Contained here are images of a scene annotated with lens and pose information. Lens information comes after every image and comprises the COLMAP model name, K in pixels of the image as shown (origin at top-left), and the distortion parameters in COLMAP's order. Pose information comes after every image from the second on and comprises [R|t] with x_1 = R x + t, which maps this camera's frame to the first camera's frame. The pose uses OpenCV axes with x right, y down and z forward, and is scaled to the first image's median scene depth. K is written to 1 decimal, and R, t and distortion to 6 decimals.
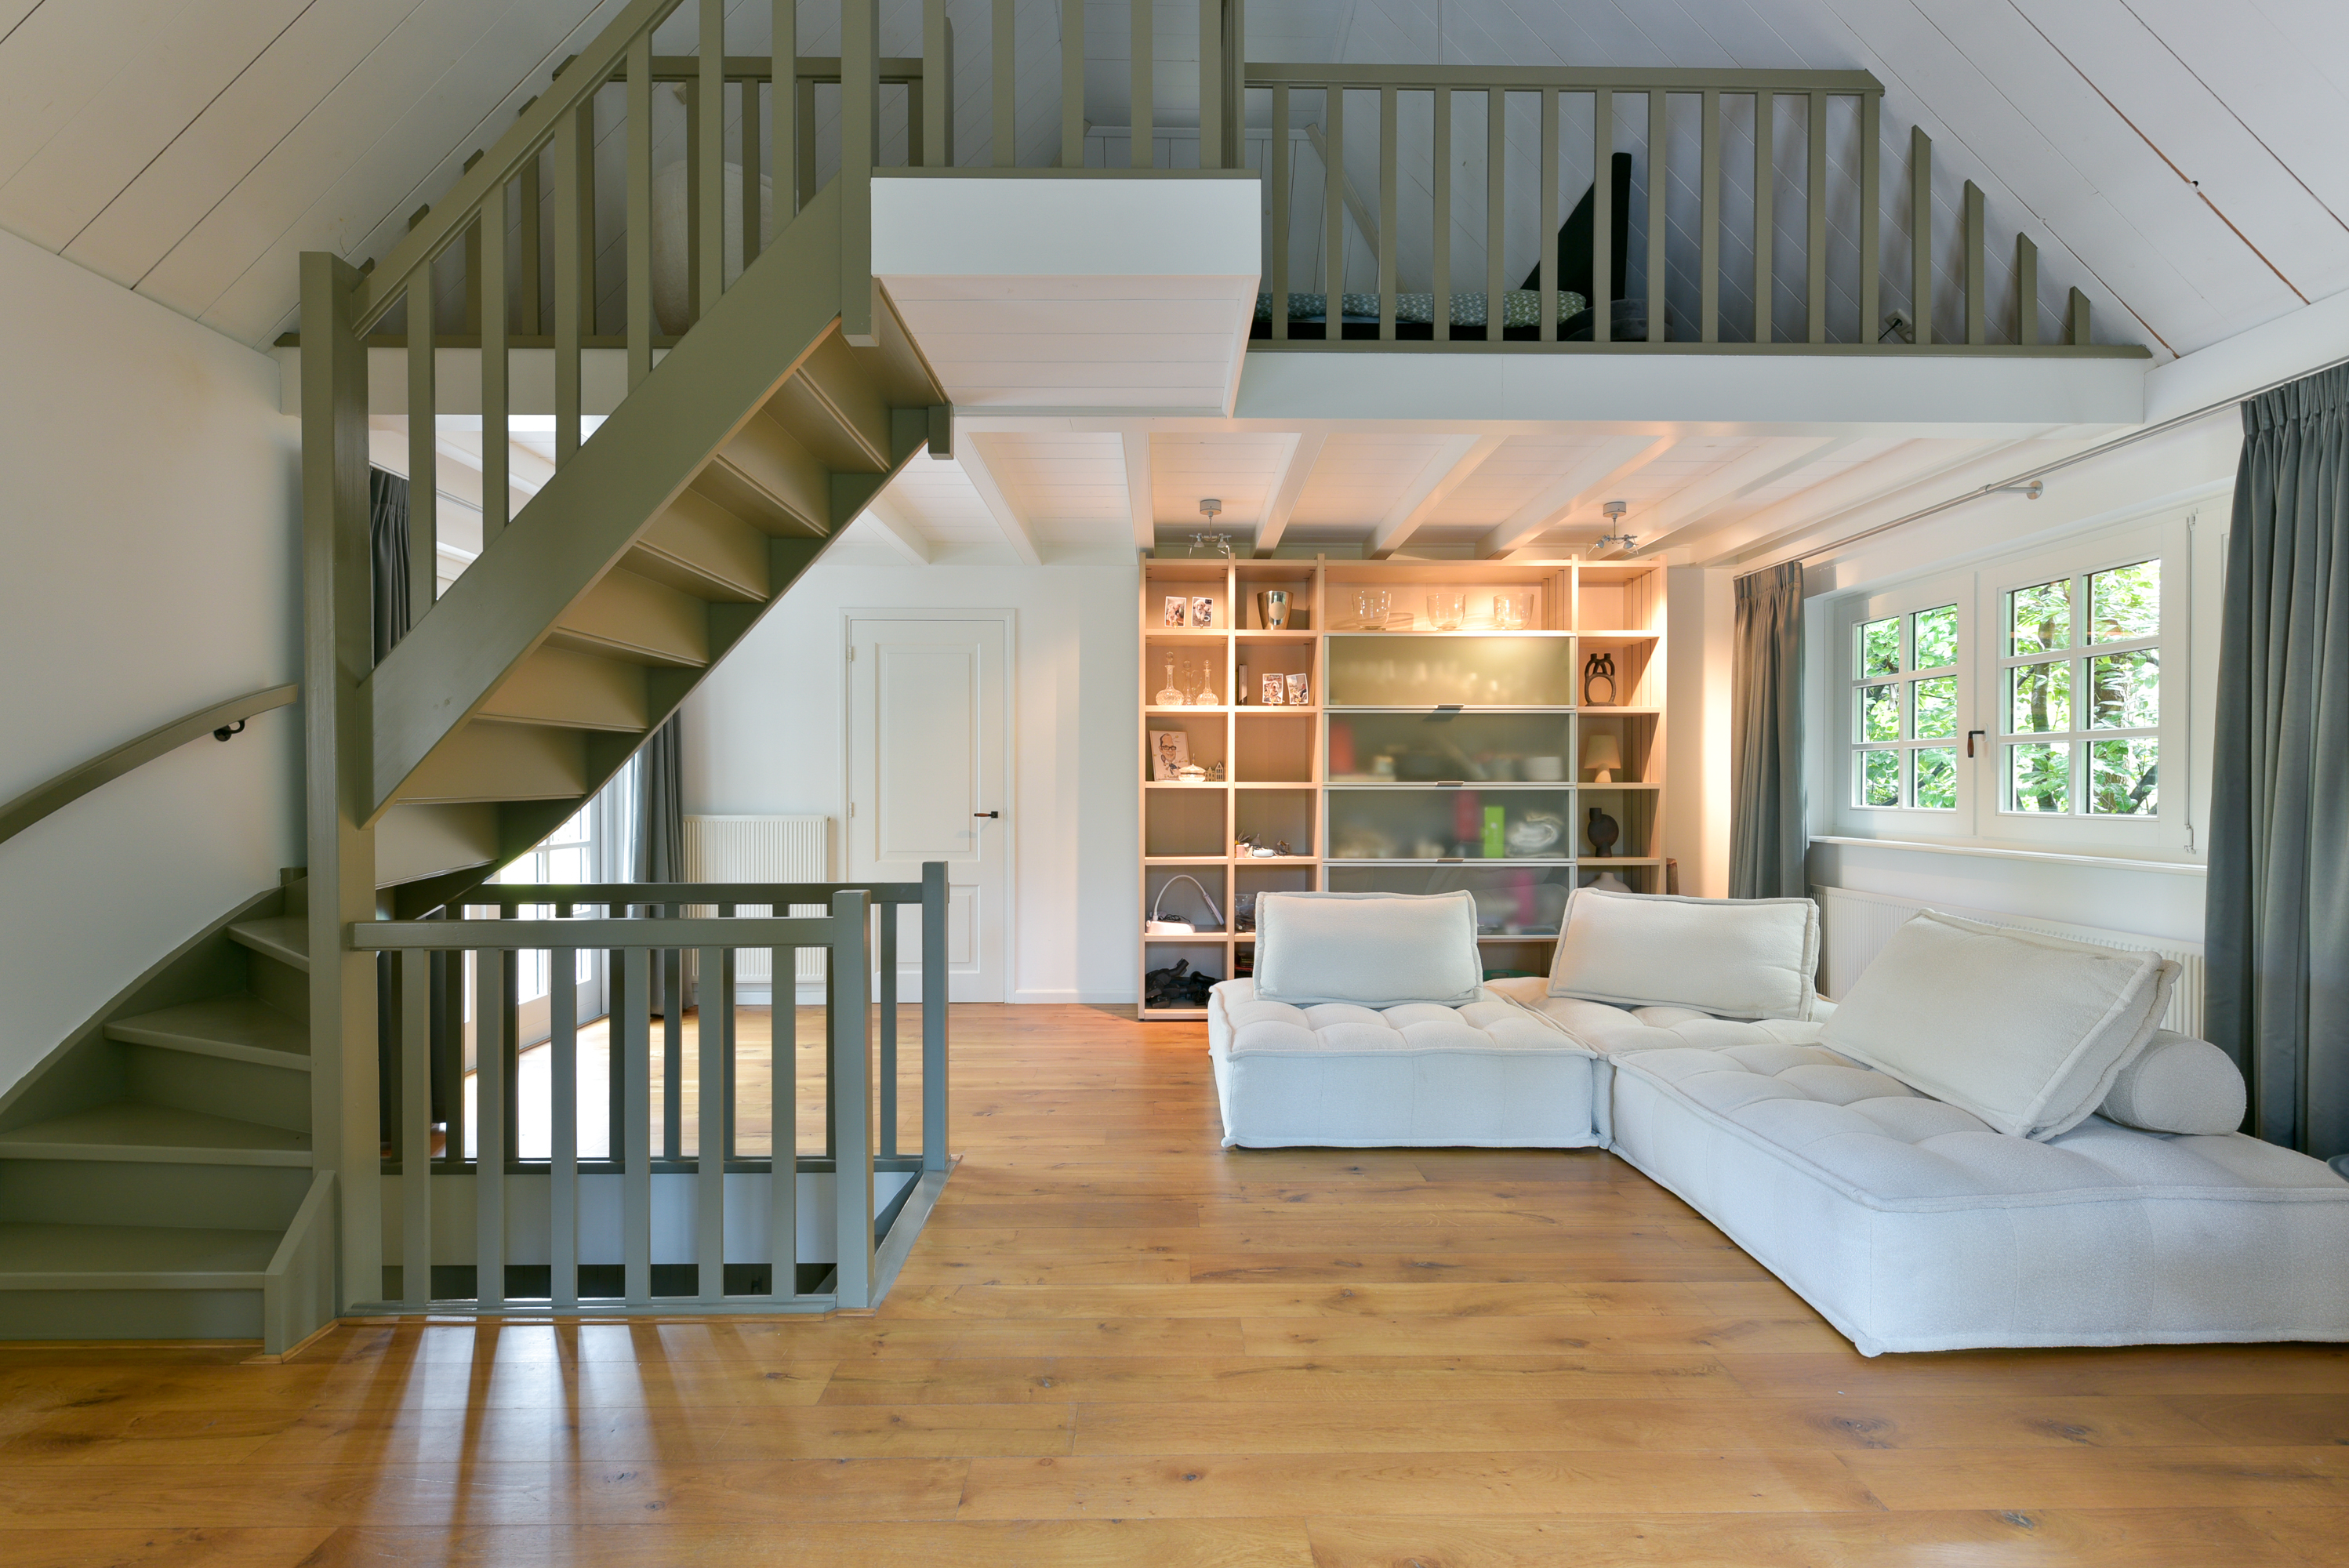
lens RADIAL K [[1026.5, 0, 1179.0], [0, 1026.5, 805.3], [0, 0, 1]] dist [-0.000719, -0.000142]
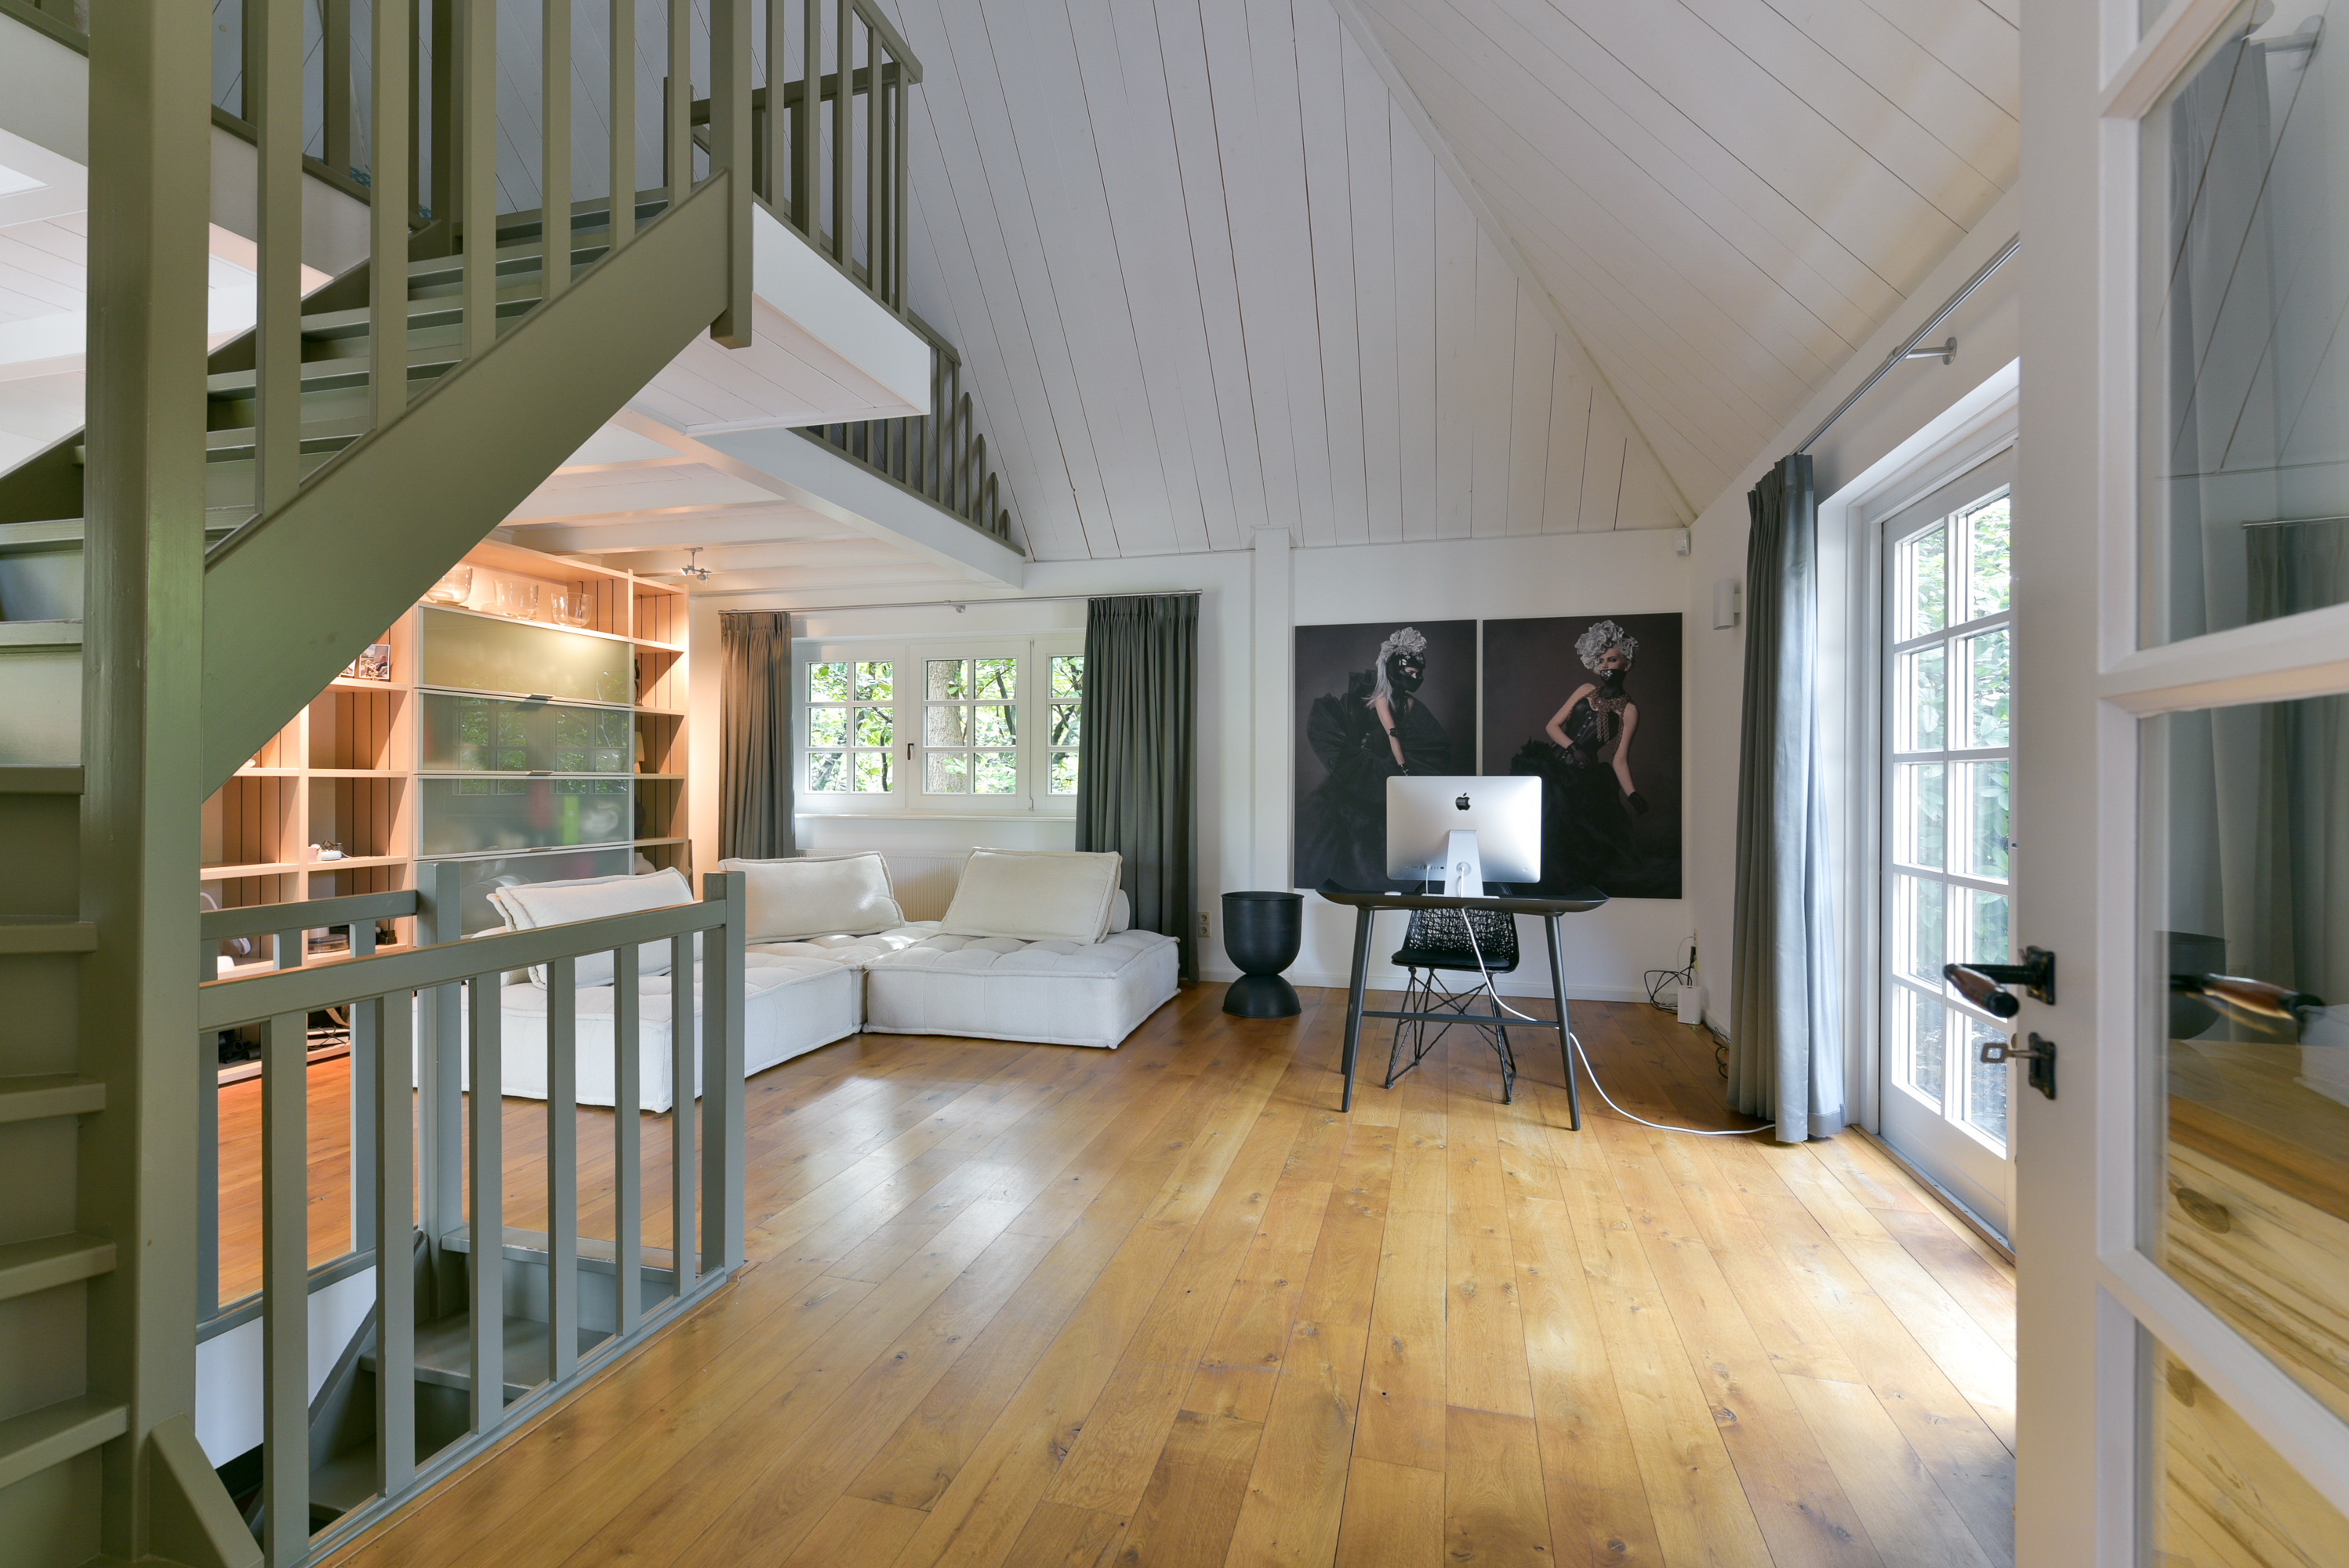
lens RADIAL K [[1072.3, 0, 1174.5], [0, 1072.3, 784.0], [0, 0, 1]] dist [0.002343, 0.000179]
pose [[0.275200, -0.003403, 0.961381, -0.577361], [0.008129, 0.999966, 0.001212, -0.006469], [-0.961353, 0.007481, 0.275219, 0.106975]]
